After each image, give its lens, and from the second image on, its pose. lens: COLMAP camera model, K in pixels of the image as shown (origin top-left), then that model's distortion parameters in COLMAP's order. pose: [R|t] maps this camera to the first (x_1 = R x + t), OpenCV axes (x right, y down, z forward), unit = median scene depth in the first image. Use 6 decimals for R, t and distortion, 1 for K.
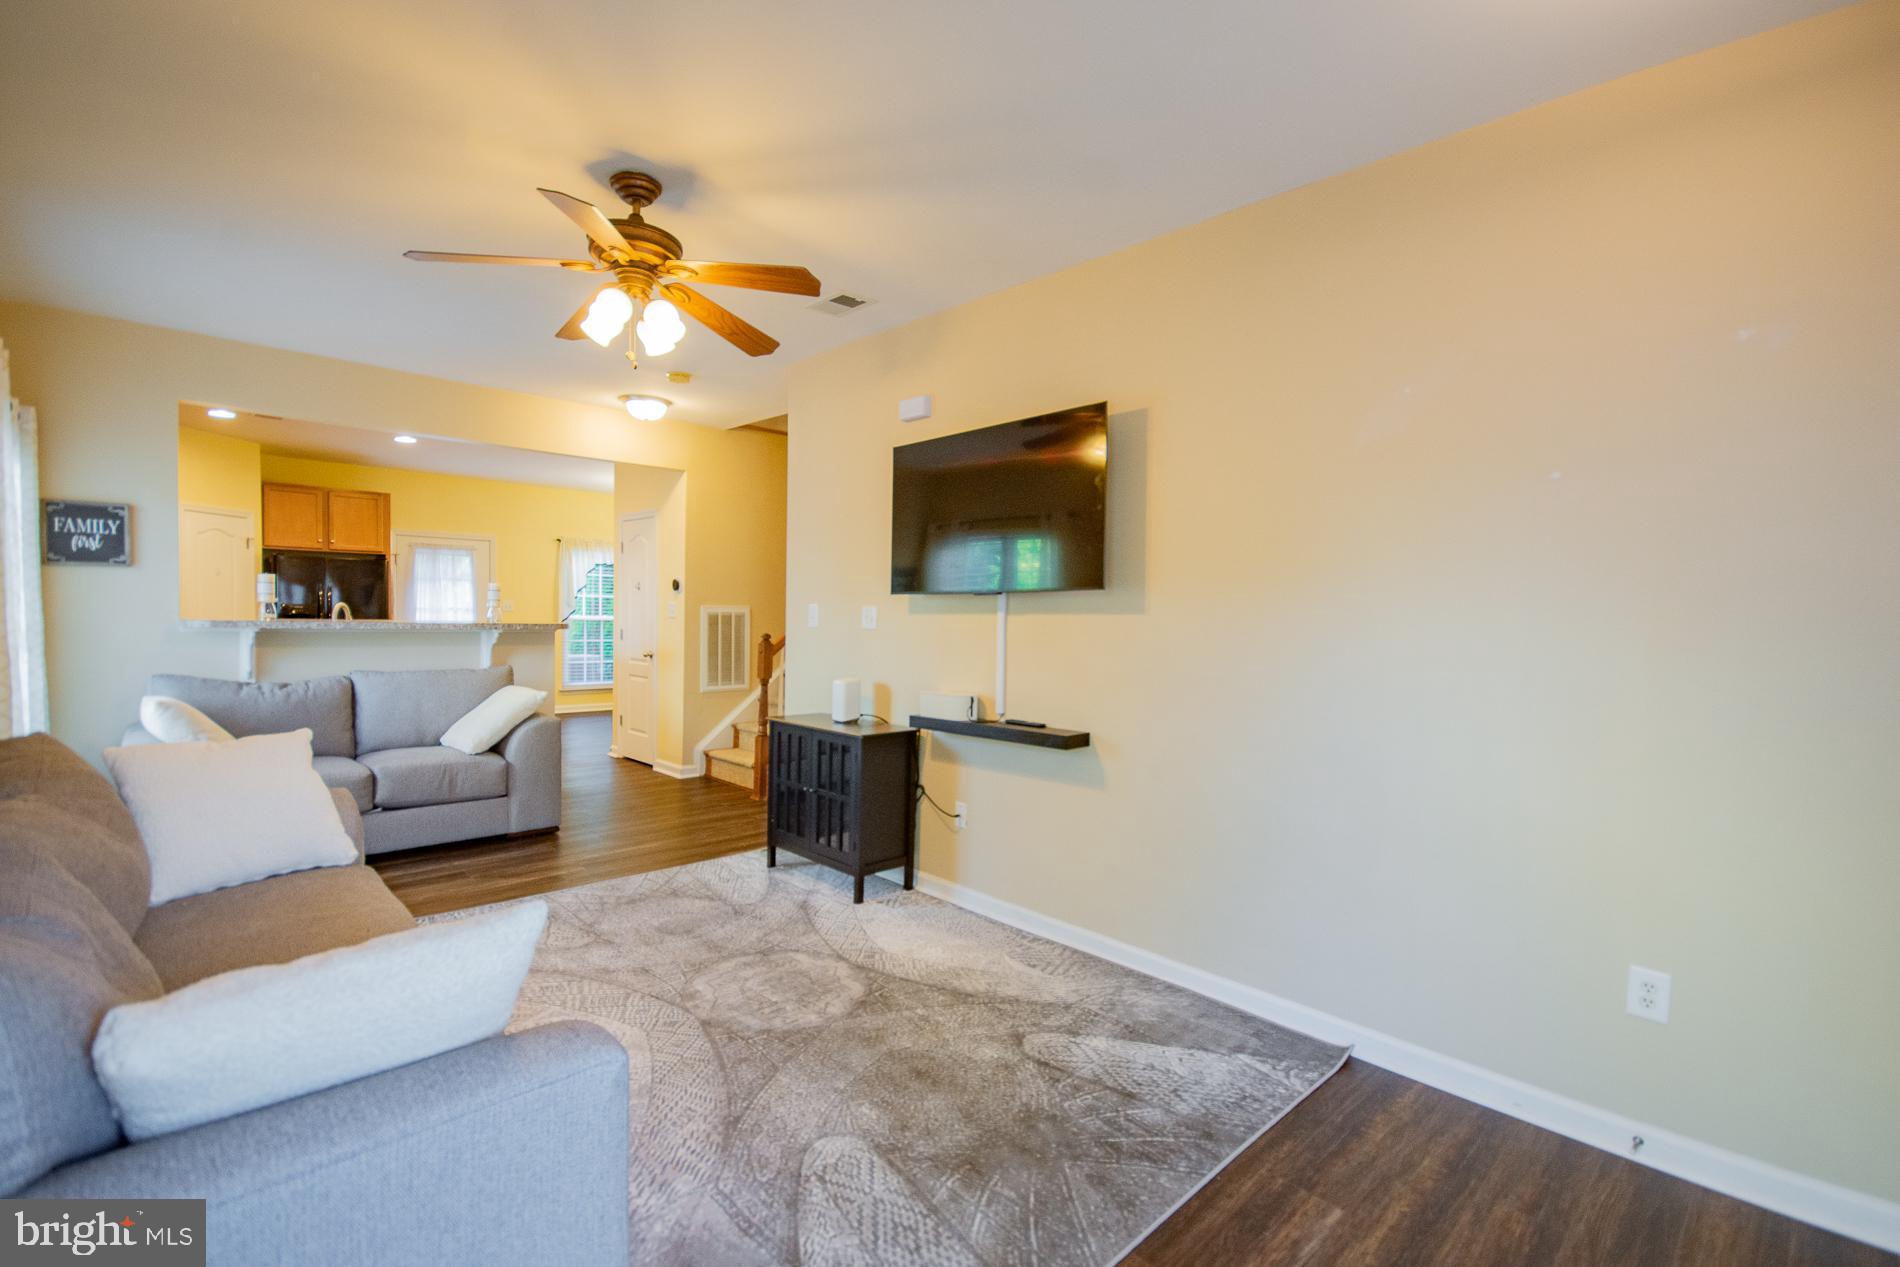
lens RADIAL K [[842.5, 0, 953.6], [0, 842.5, 646.9], [0, 0, 1]] dist [0.000976, 0.000110]
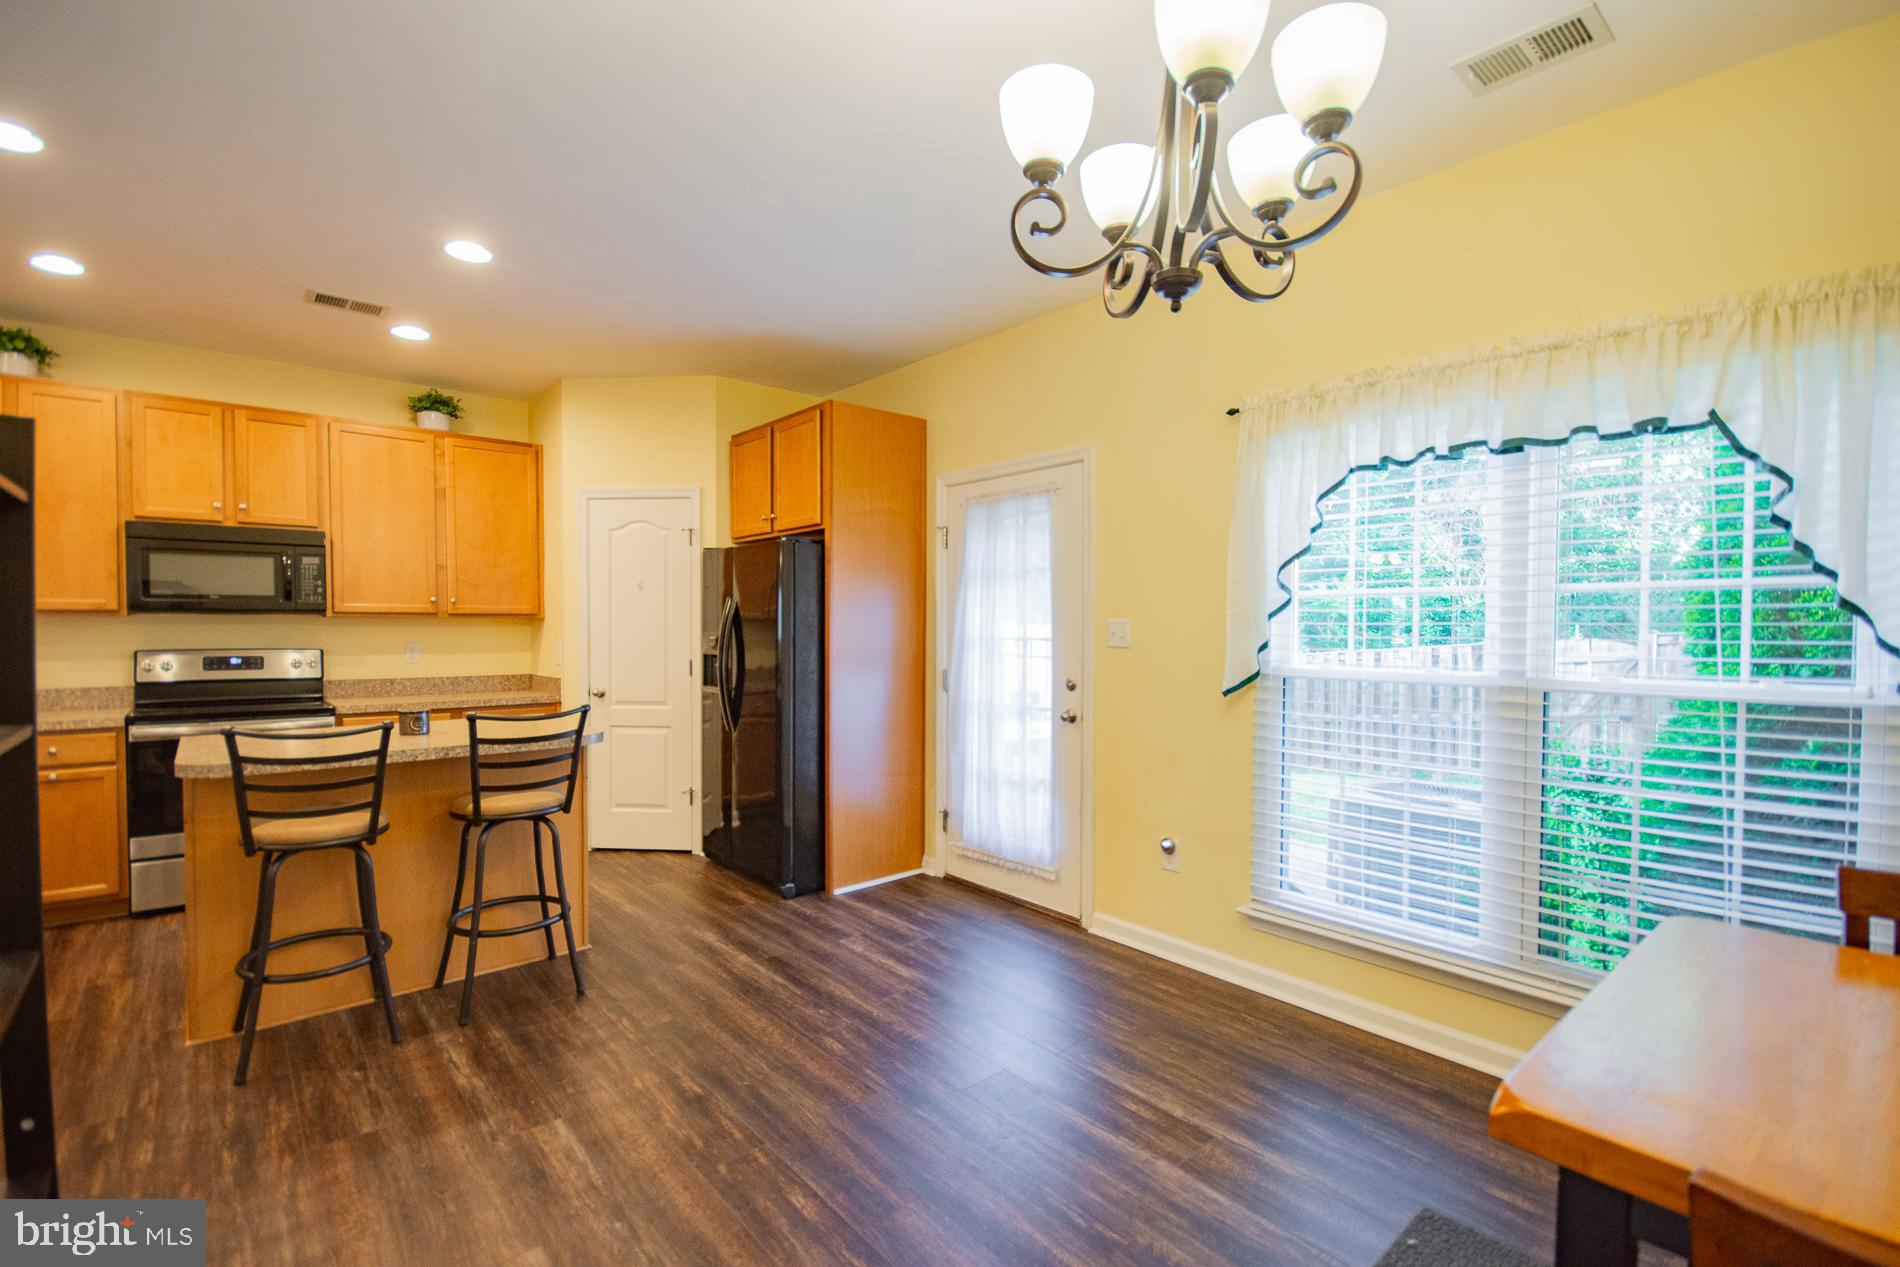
lens RADIAL K [[835.1, 0, 947.5], [0, 835.1, 643.9], [0, 0, 1]] dist [0.007862, -0.013723]
pose [[-0.044606, 0.000173, -0.999005, -0.342155], [-0.045105, 0.998980, 0.002187, -0.083255], [0.997986, 0.045157, -0.044553, 1.897893]]
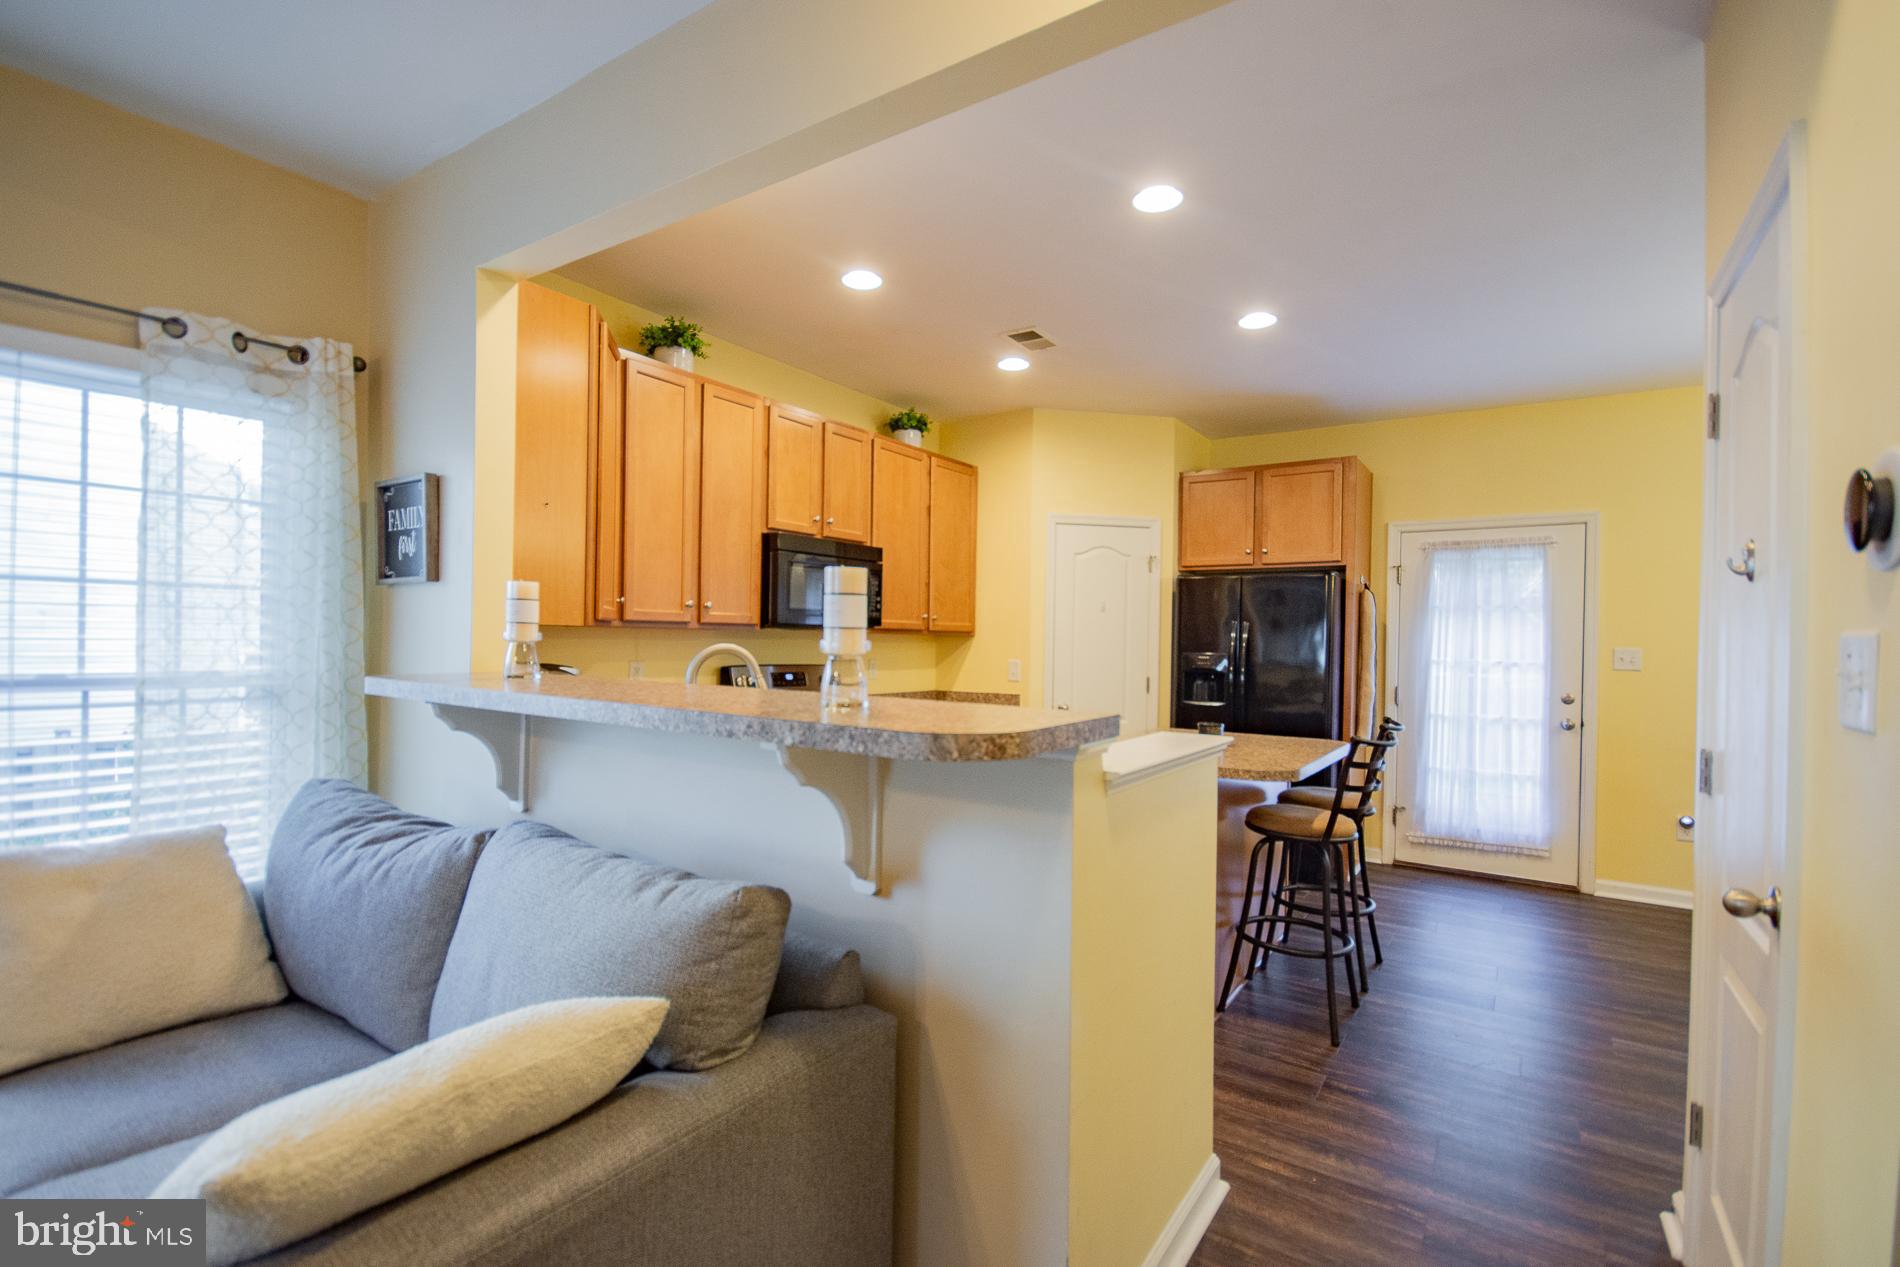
lens RADIAL K [[856.1, 0, 965.4], [0, 856.1, 644.1], [0, 0, 1]] dist [-0.000031, -0.000244]
pose [[0.204170, -0.013919, -0.978837, -0.291358], [-0.053083, 0.998270, -0.025268, -0.050600], [0.977495, 0.057118, 0.203078, 1.107995]]
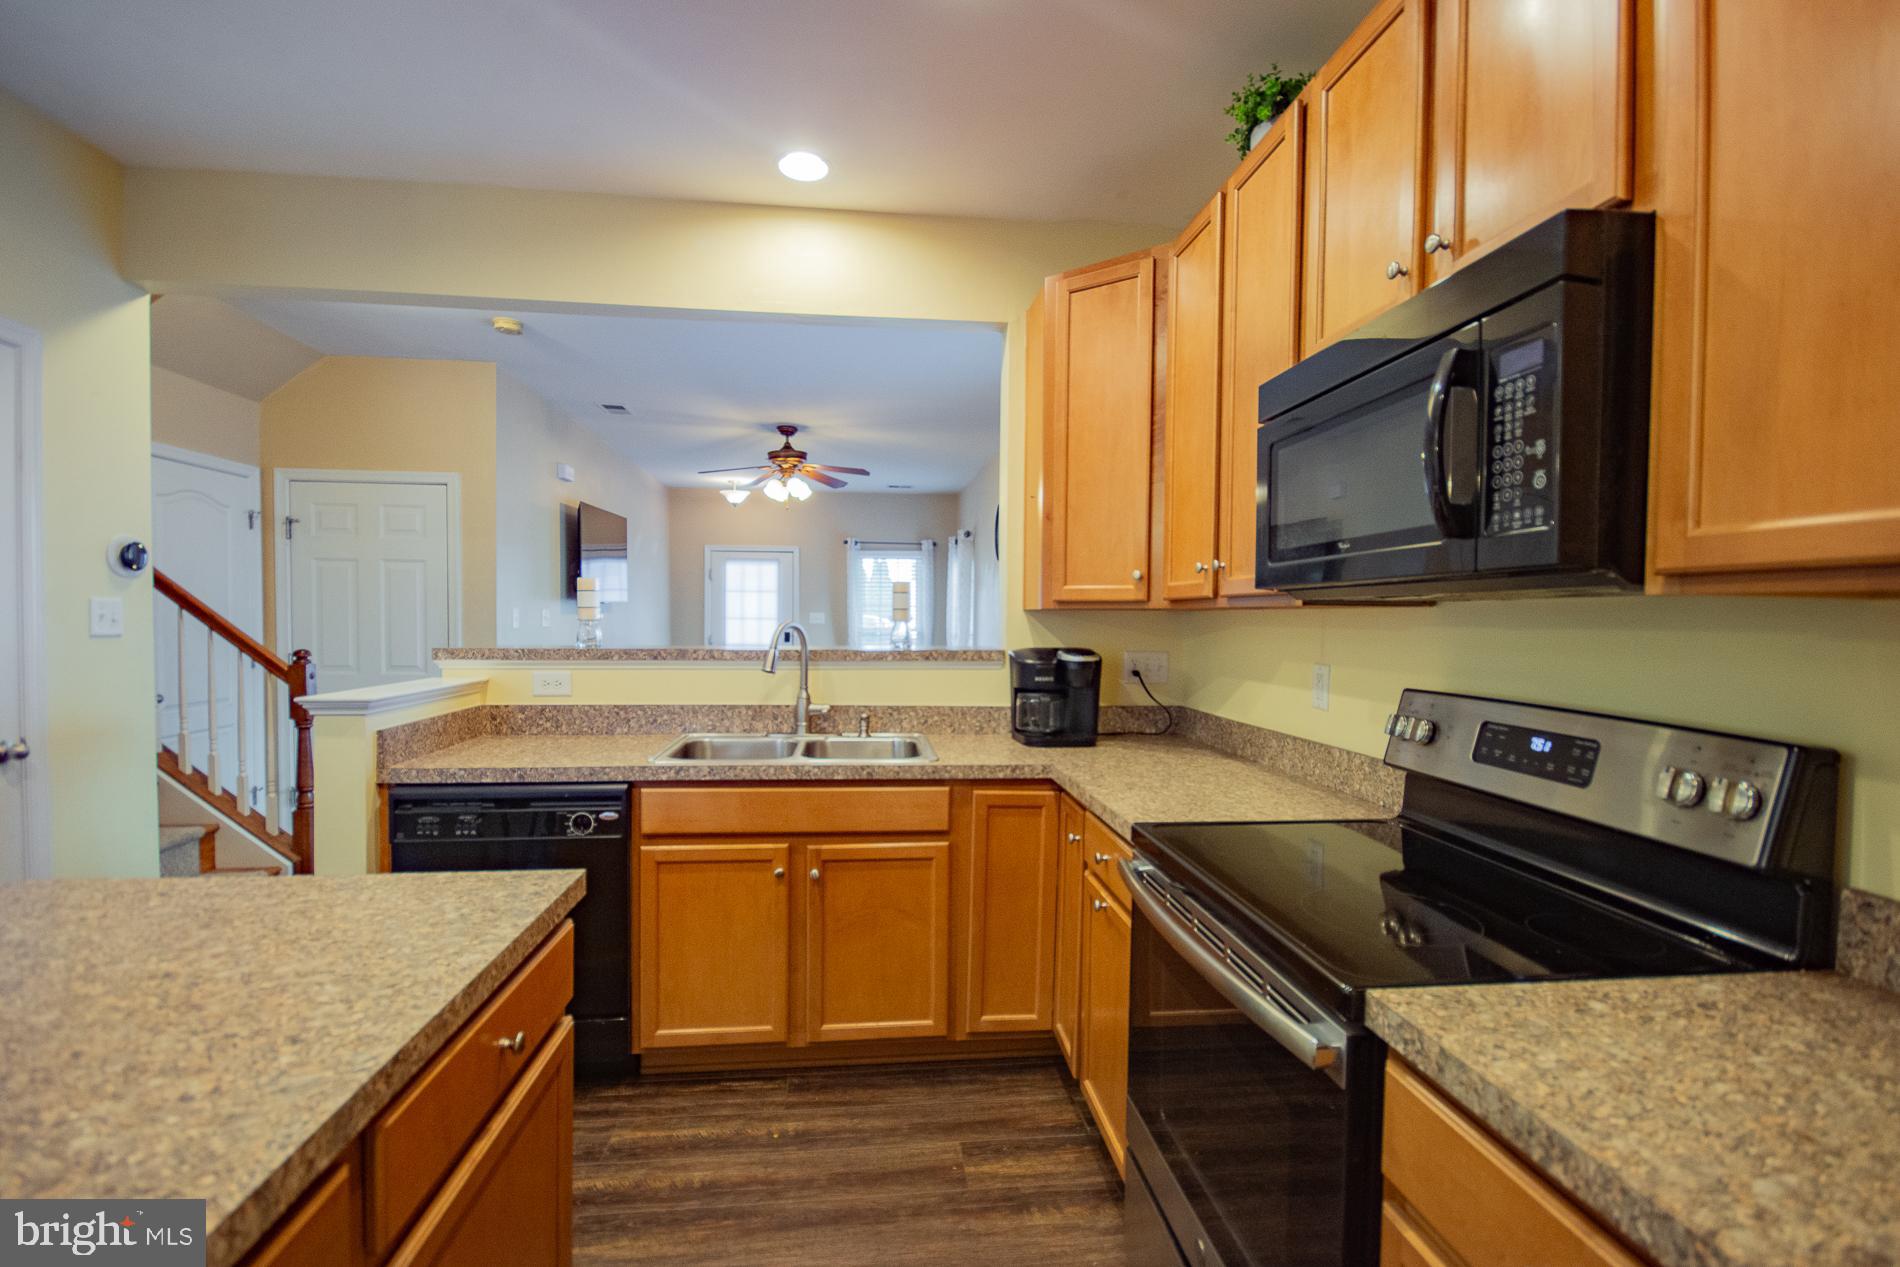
lens RADIAL K [[852.9, 0, 940.3], [0, 852.9, 639.6], [0, 0, 1]] dist [-0.000485, -0.000150]
pose [[-0.788356, -0.046754, 0.613440, -1.199204], [-0.001735, 0.997273, 0.073779, -0.084517], [-0.615216, 0.057100, -0.786288, 1.453562]]
